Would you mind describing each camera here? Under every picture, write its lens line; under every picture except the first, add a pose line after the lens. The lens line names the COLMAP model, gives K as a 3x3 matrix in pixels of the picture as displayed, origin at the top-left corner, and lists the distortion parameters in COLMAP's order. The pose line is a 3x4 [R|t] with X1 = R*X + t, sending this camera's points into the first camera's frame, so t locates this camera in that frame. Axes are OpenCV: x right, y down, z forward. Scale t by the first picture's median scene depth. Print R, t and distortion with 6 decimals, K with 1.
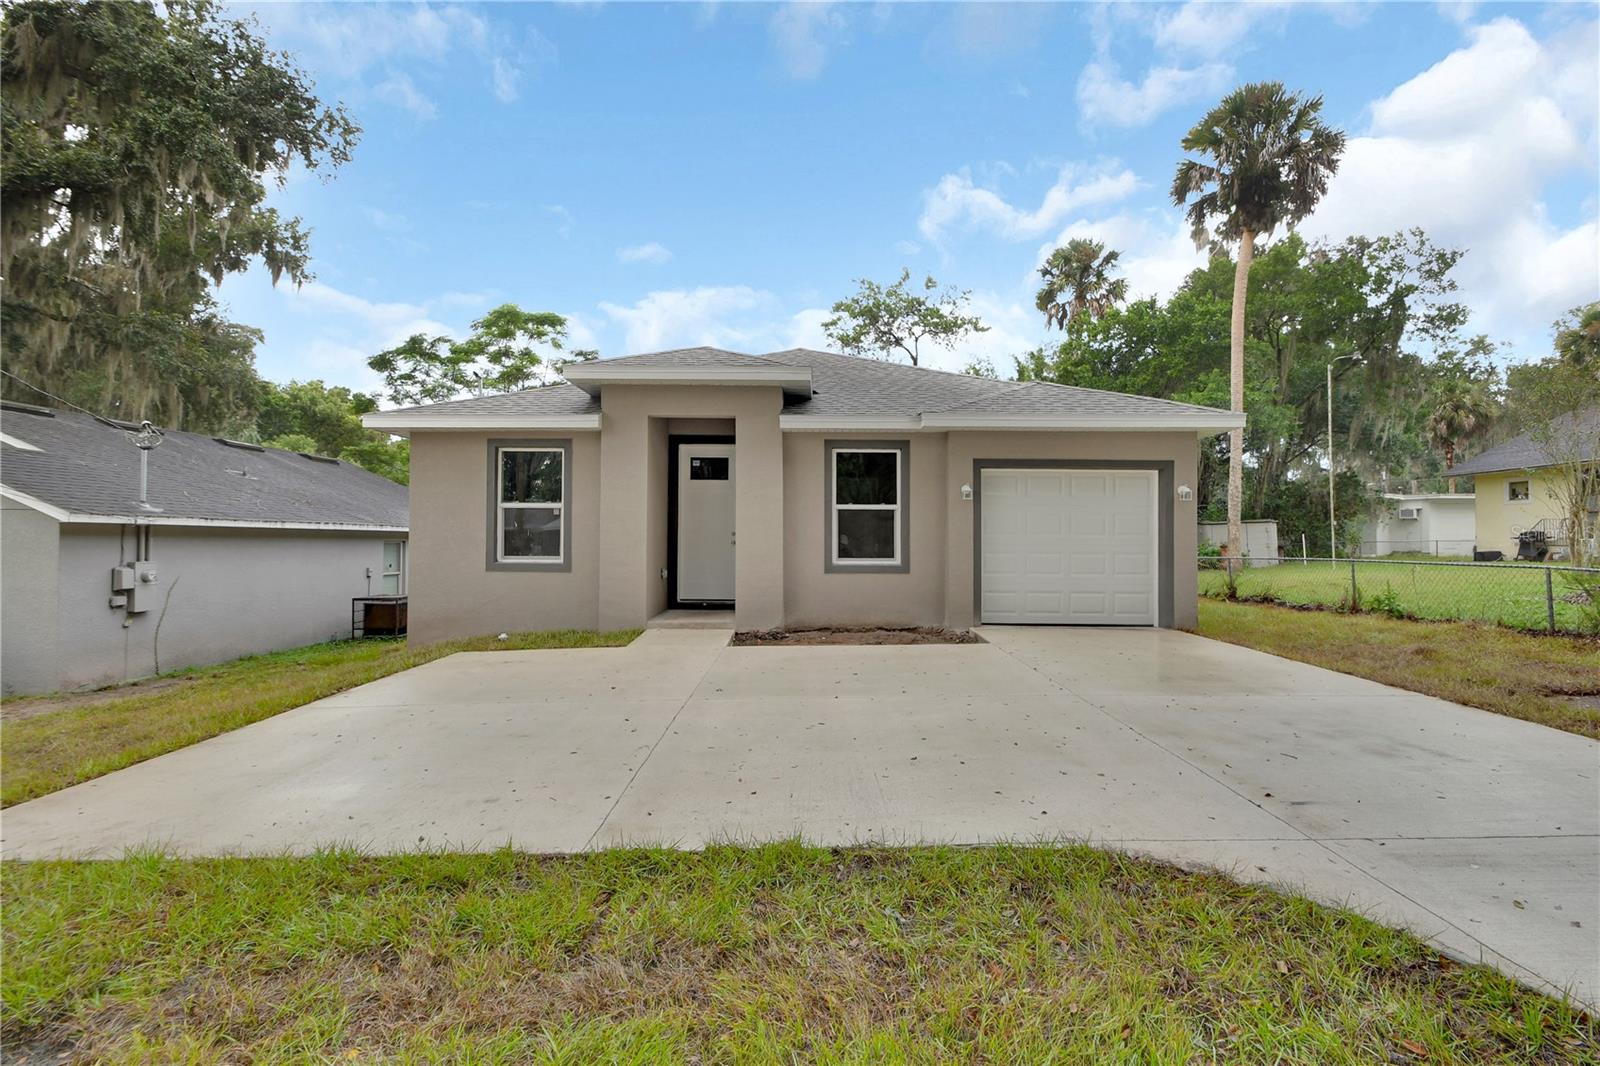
lens RADIAL K [[682.8, 0, 800.0], [0, 682.8, 533.0], [0, 0, 1]] dist [0.022601, 0.000097]
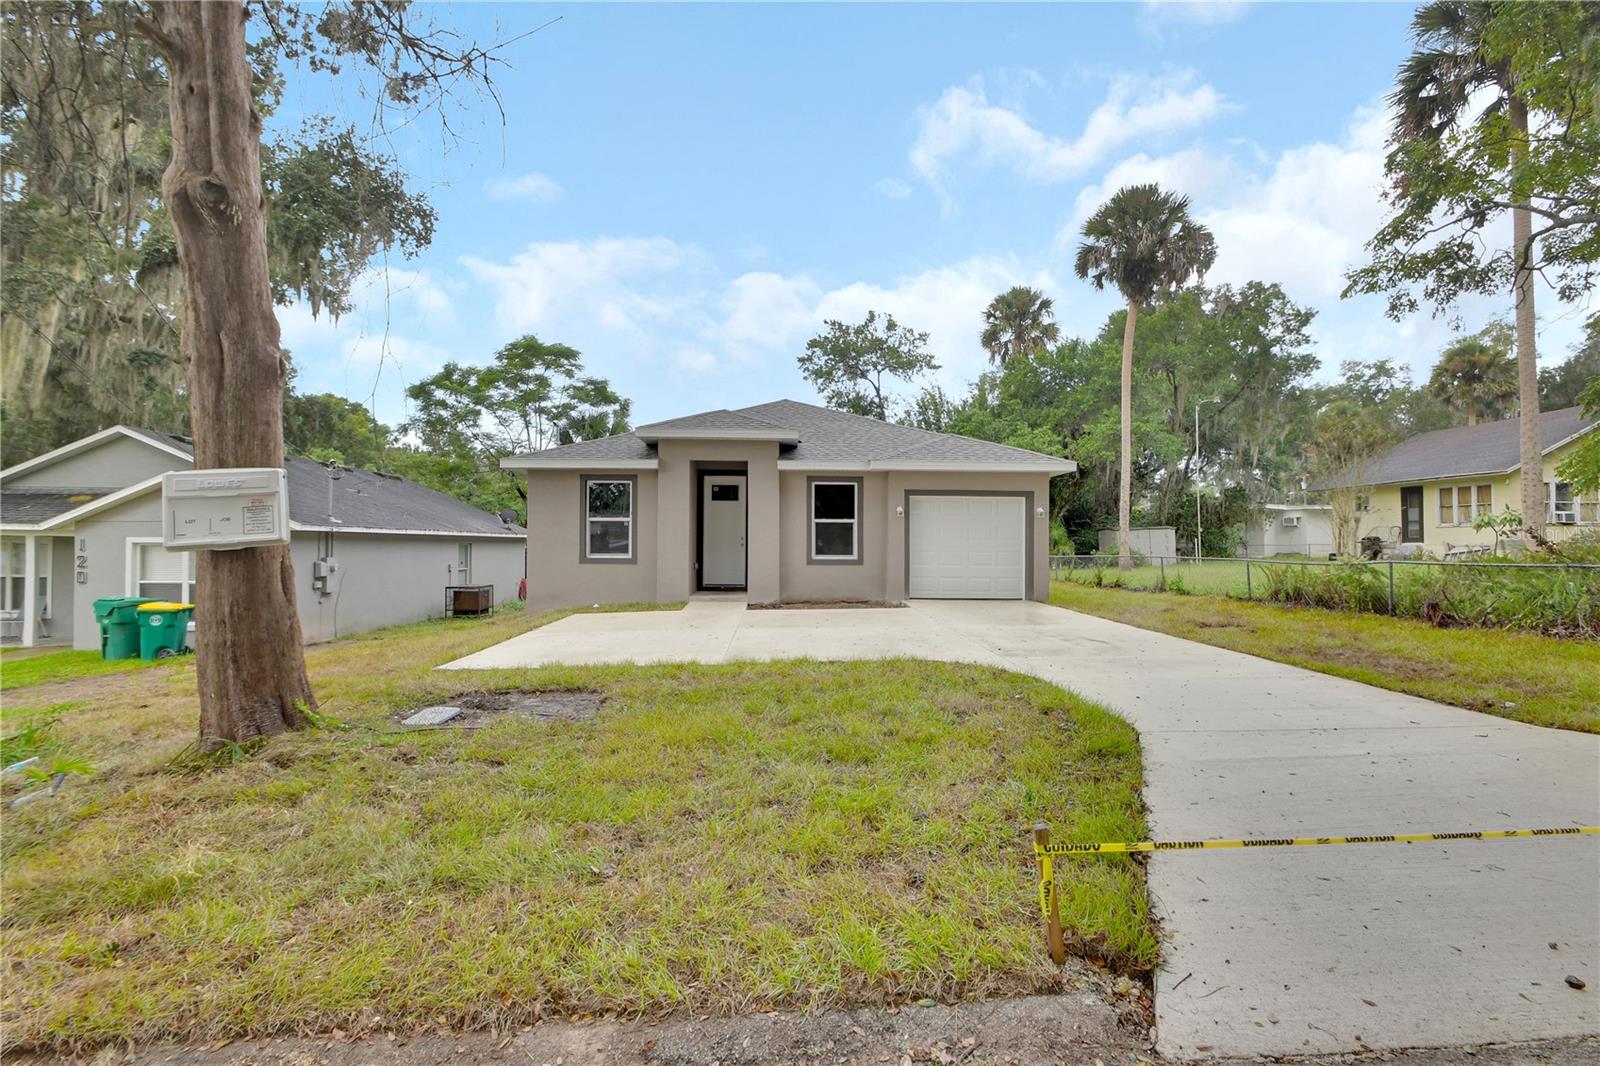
lens RADIAL K [[682.8, 0, 800.0], [0, 682.8, 533.0], [0, 0, 1]] dist [0.022601, 0.000097]
pose [[0.999204, 0.001099, 0.039877, -0.027574], [-0.000922, 0.999990, -0.004456, -0.003158], [-0.039882, 0.004416, 0.999195, -0.358132]]
